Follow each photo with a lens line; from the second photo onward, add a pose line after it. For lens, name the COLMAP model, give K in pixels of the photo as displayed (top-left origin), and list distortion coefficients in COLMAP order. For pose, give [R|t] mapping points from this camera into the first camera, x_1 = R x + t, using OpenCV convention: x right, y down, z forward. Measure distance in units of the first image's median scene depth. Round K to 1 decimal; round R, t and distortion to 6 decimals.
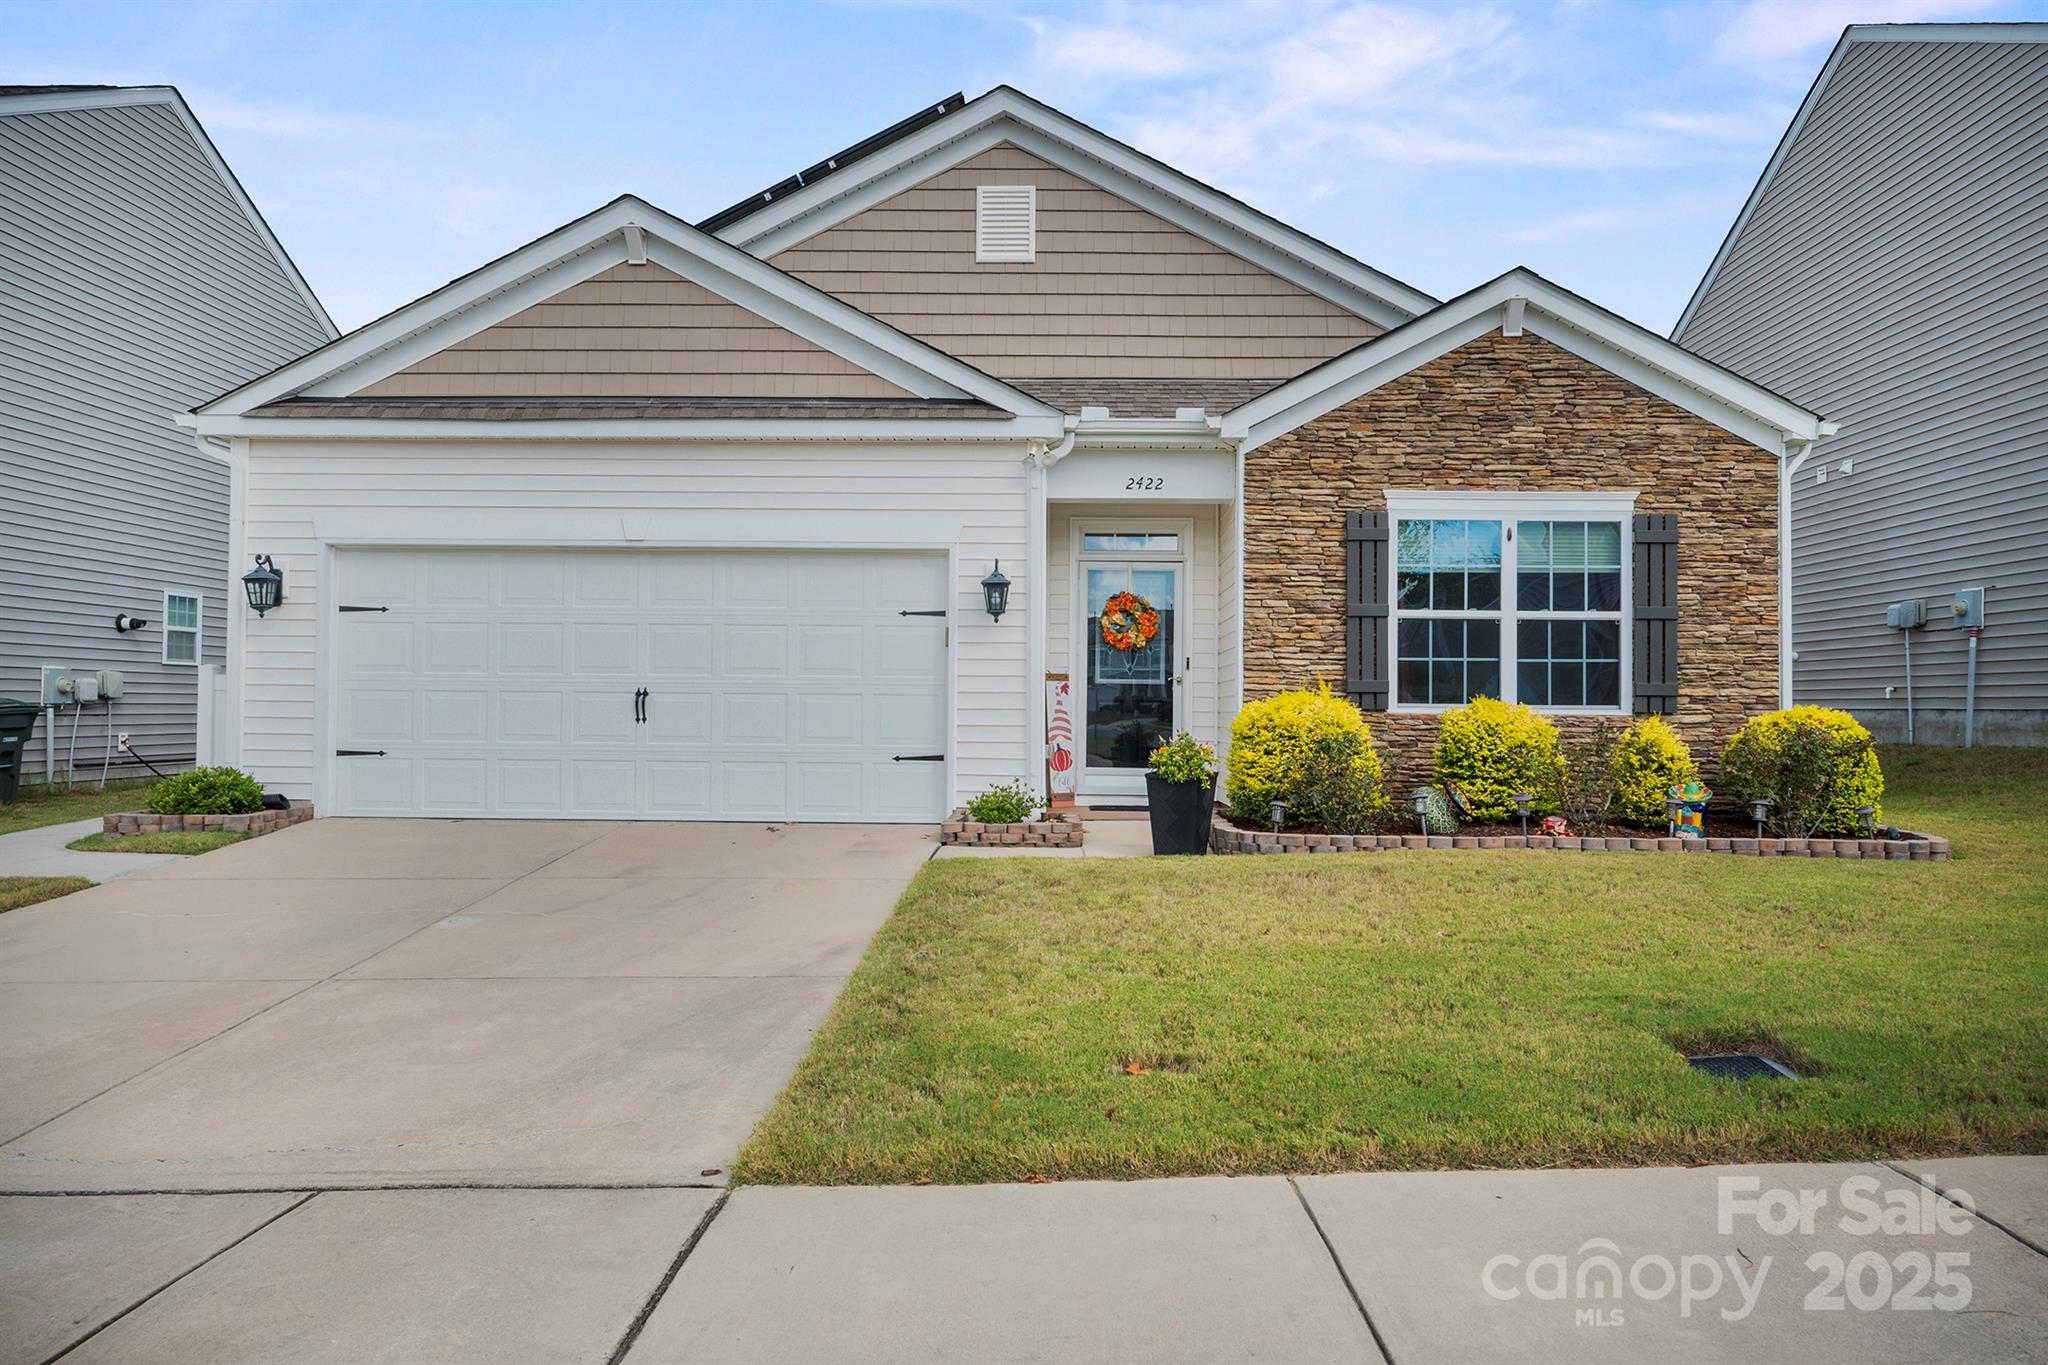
lens RADIAL K [[1366.8, 0, 1017.7], [0, 1366.8, 686.8], [0, 0, 1]] dist [-0.003947, -0.000756]
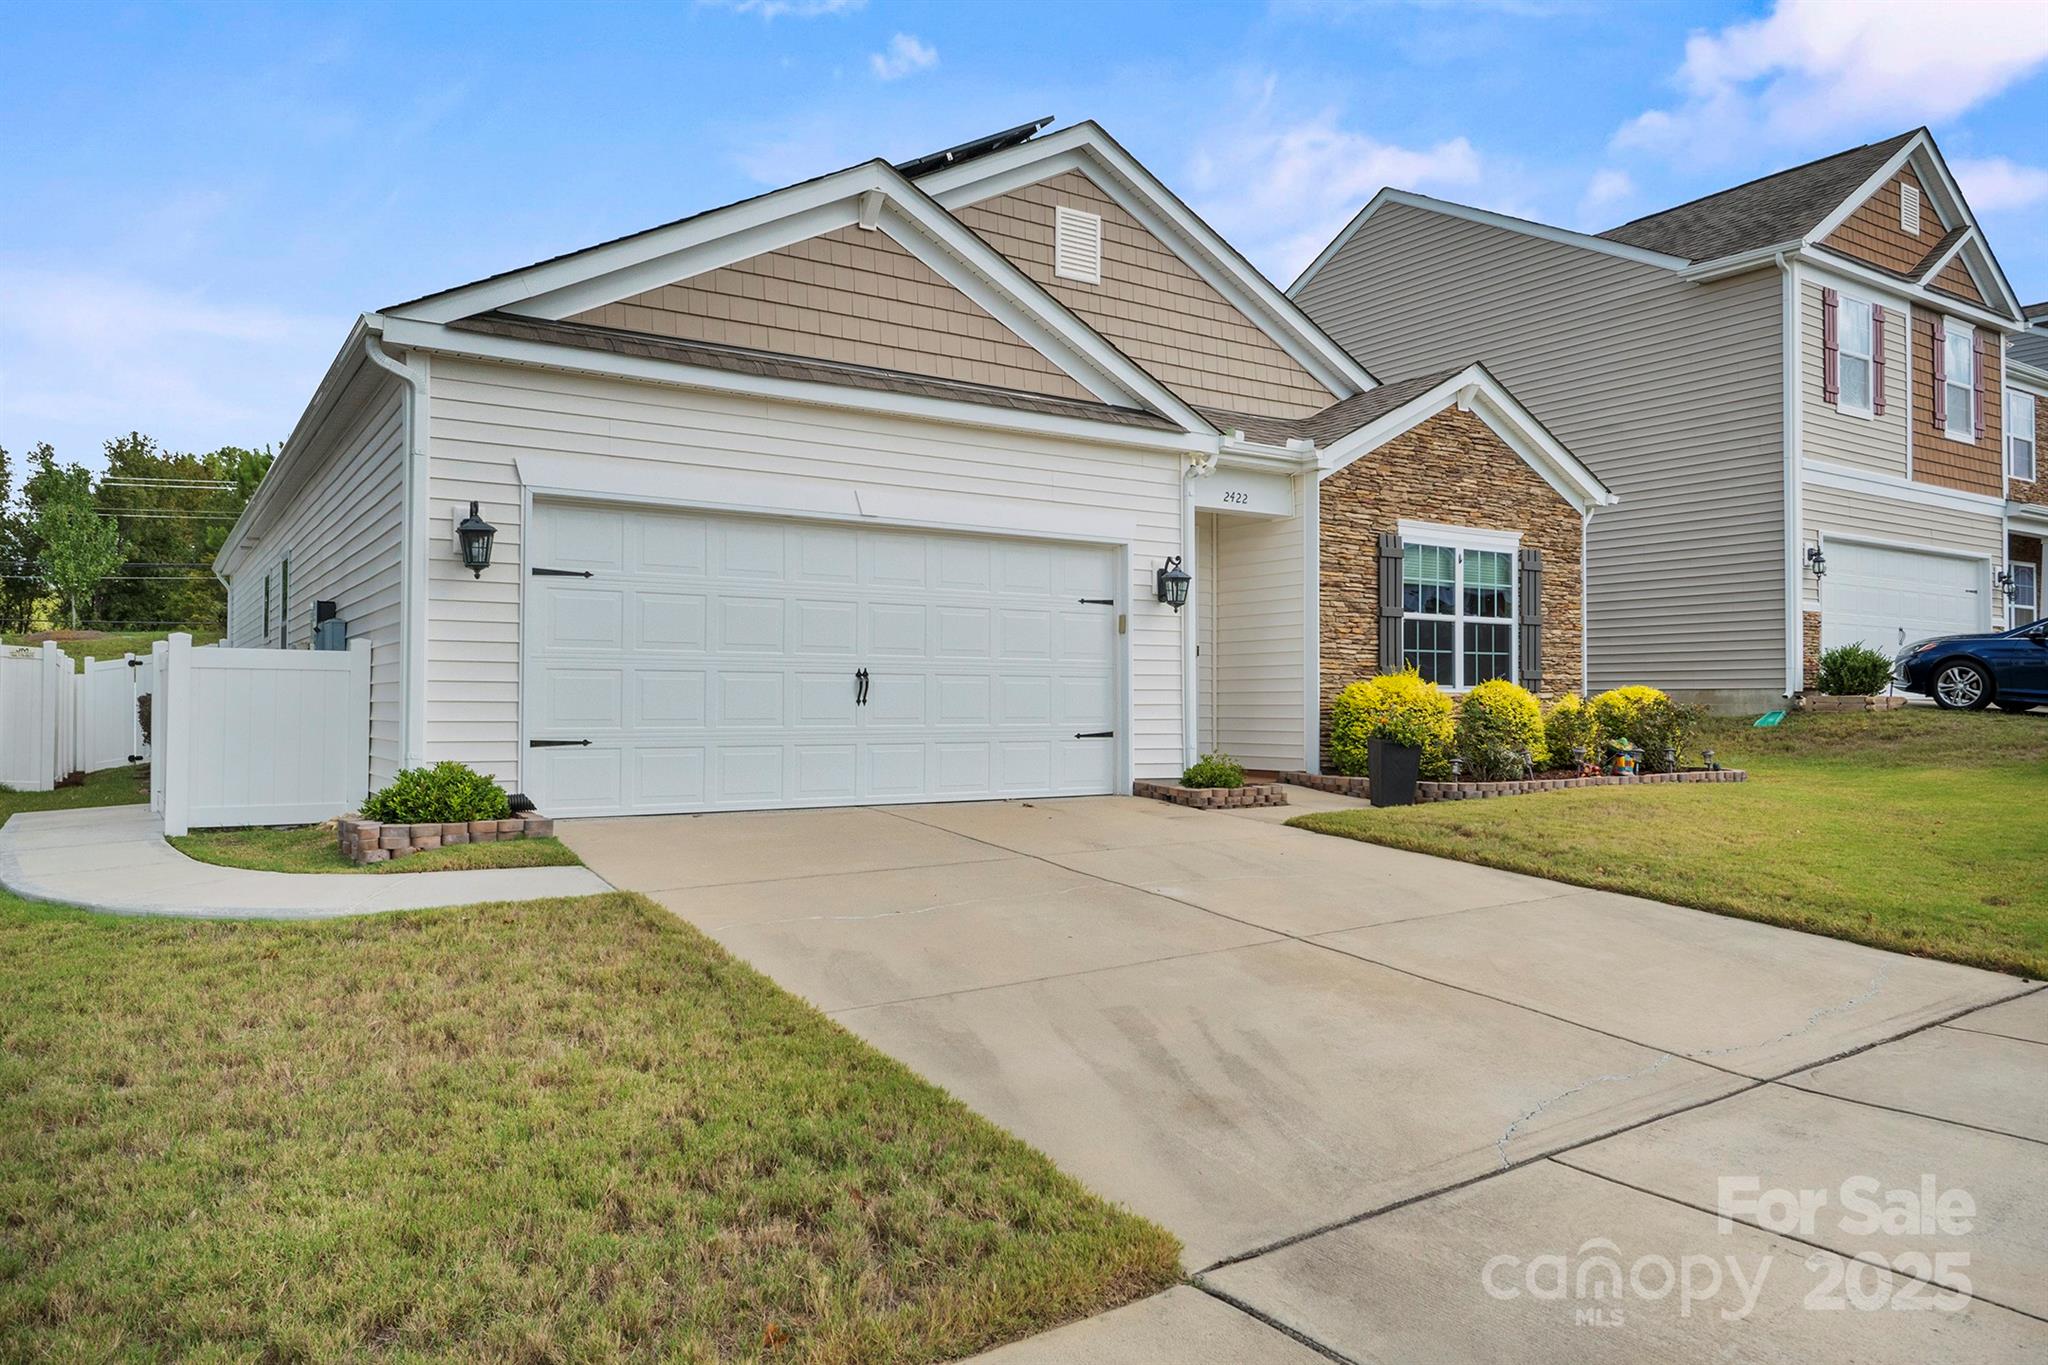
lens RADIAL K [[1366.8, 0, 1025.8], [0, 1366.8, 681.8], [0, 0, 1]] dist [-0.003947, -0.000756]
pose [[0.818379, 0.001545, 0.574677, -0.757935], [-0.004749, 0.999980, 0.004074, 0.005867], [-0.574660, -0.006063, 0.818370, 0.146617]]
